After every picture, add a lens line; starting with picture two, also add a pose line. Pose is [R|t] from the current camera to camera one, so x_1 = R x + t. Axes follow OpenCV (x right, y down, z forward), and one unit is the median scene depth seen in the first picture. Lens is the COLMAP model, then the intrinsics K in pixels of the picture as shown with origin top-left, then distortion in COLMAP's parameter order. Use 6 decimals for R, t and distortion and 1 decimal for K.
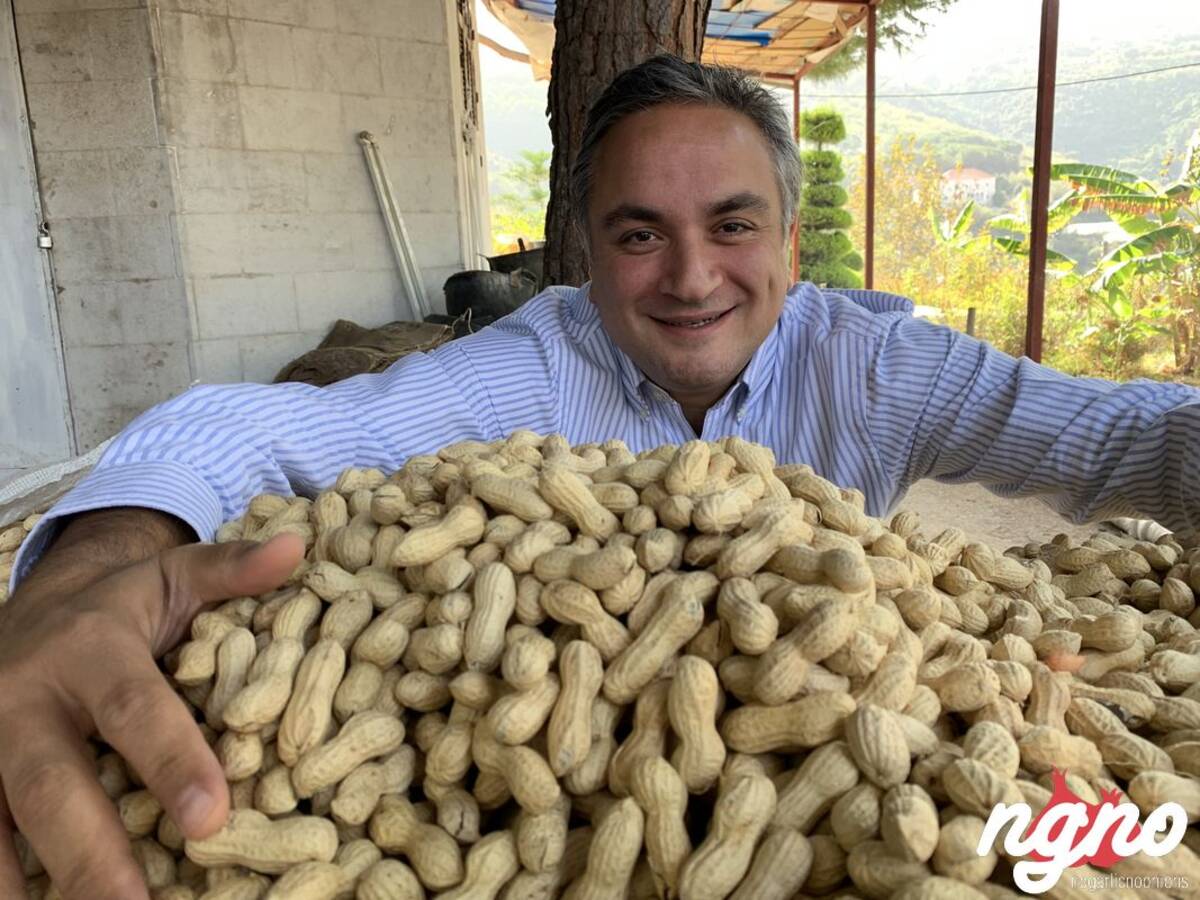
lens RADIAL K [[931.4, 0, 599.5], [0, 931.4, 442.2], [0, 0, 1]] dist [0.011124, -0.004634]
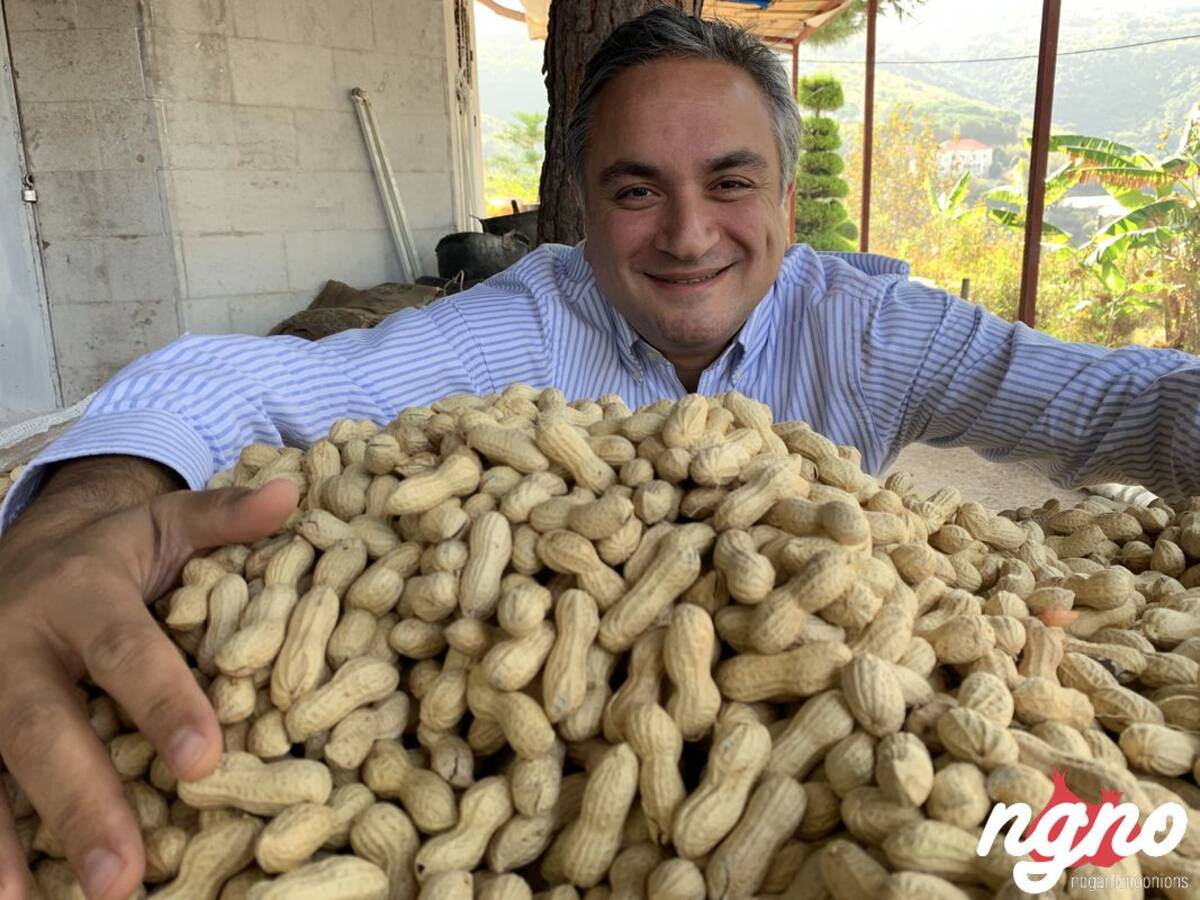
lens RADIAL K [[931.4, 0, 602.6], [0, 931.4, 444.4], [0, 0, 1]] dist [0.011124, -0.004634]
pose [[0.999815, 0.013870, 0.013351, -0.002723], [-0.014359, 0.999203, 0.037235, 0.007115], [-0.012824, -0.037420, 0.999217, 0.004003]]
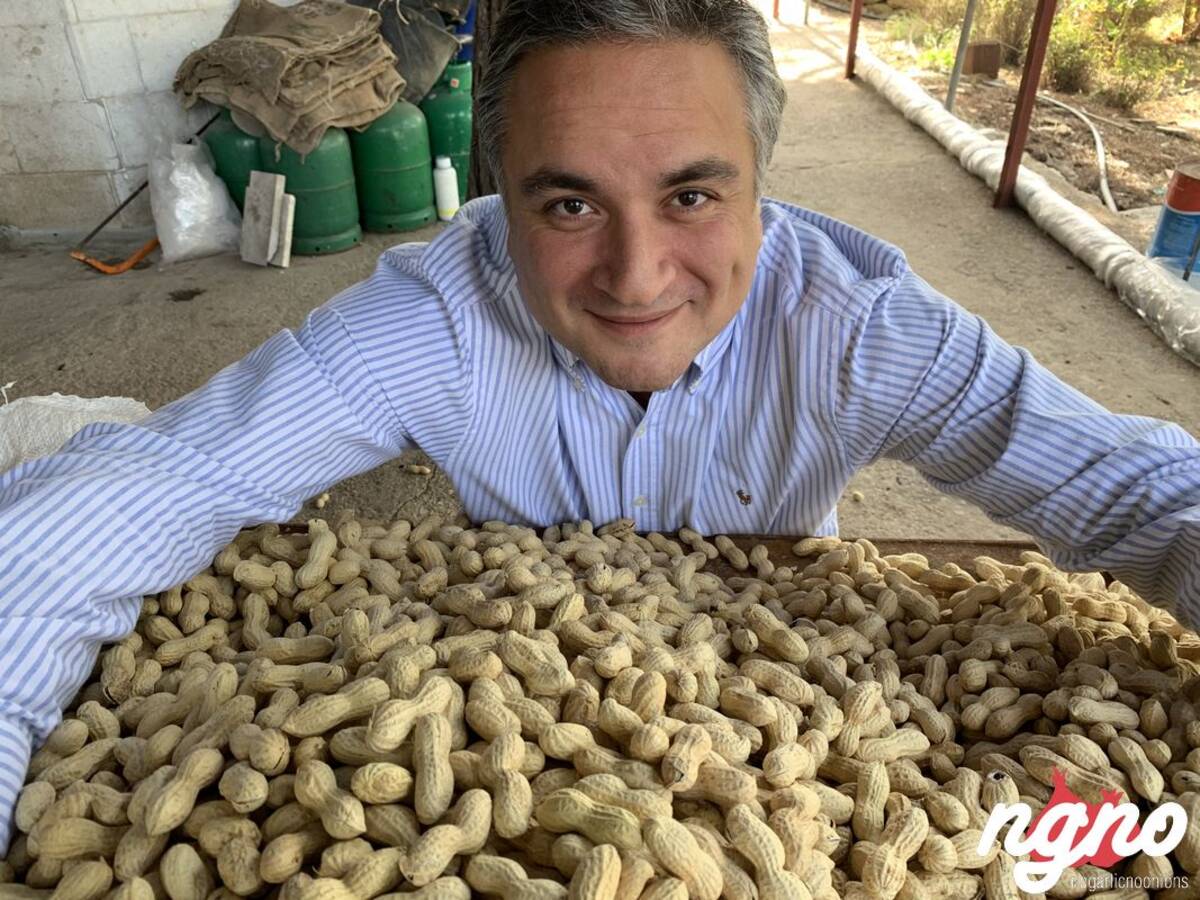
lens RADIAL K [[931.4, 0, 604.6], [0, 931.4, 437.4], [0, 0, 1]] dist [0.011124, -0.004634]
pose [[0.998818, 0.000355, 0.048606, 0.033115], [-0.017992, 0.931647, 0.362919, -0.303426], [-0.045155, -0.363364, 0.930552, 0.200647]]
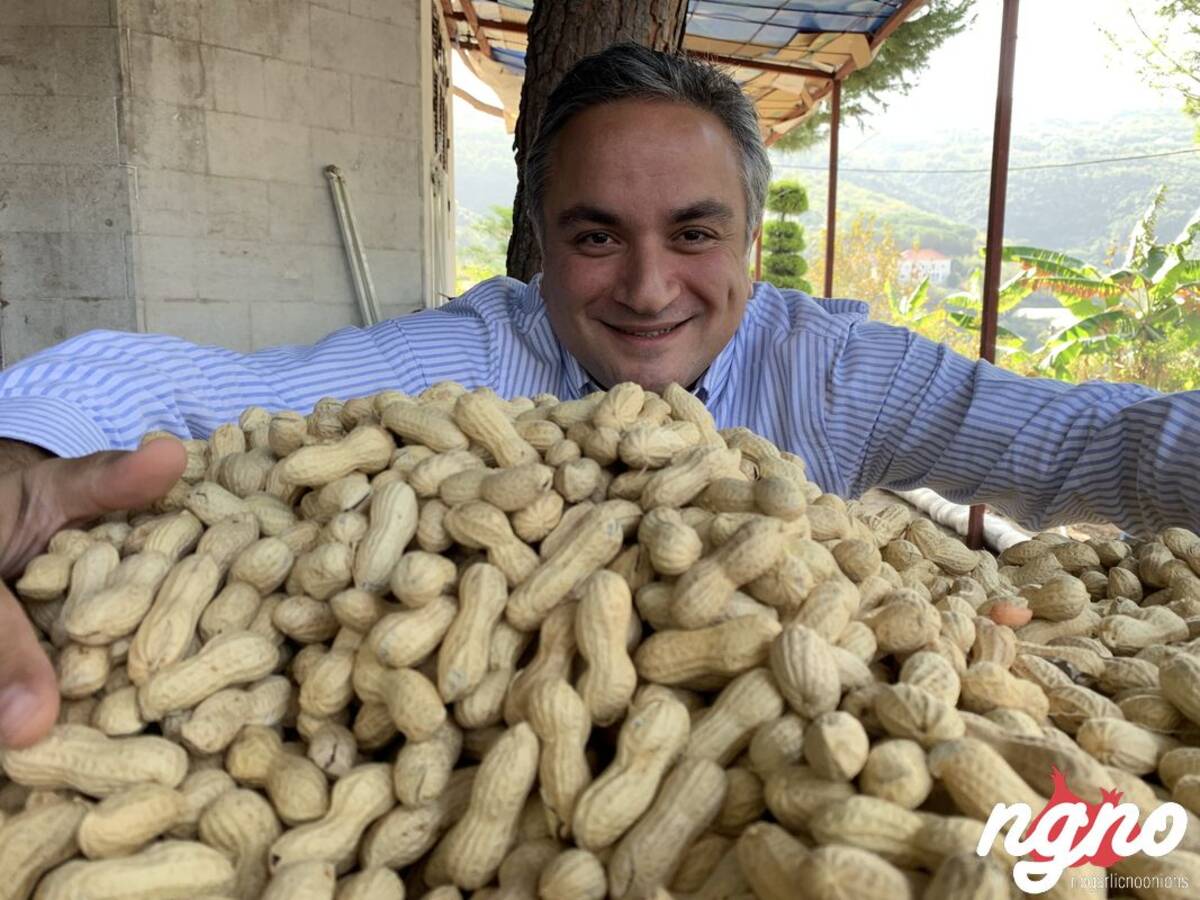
lens RADIAL K [[931.4, 0, 602.1], [0, 931.4, 445.8], [0, 0, 1]] dist [0.011124, -0.004634]
pose [[0.997715, 0.048035, 0.047507, 0.015543], [-0.045214, 0.997248, -0.058759, 0.051521], [-0.050199, 0.056477, 0.997141, 0.032291]]
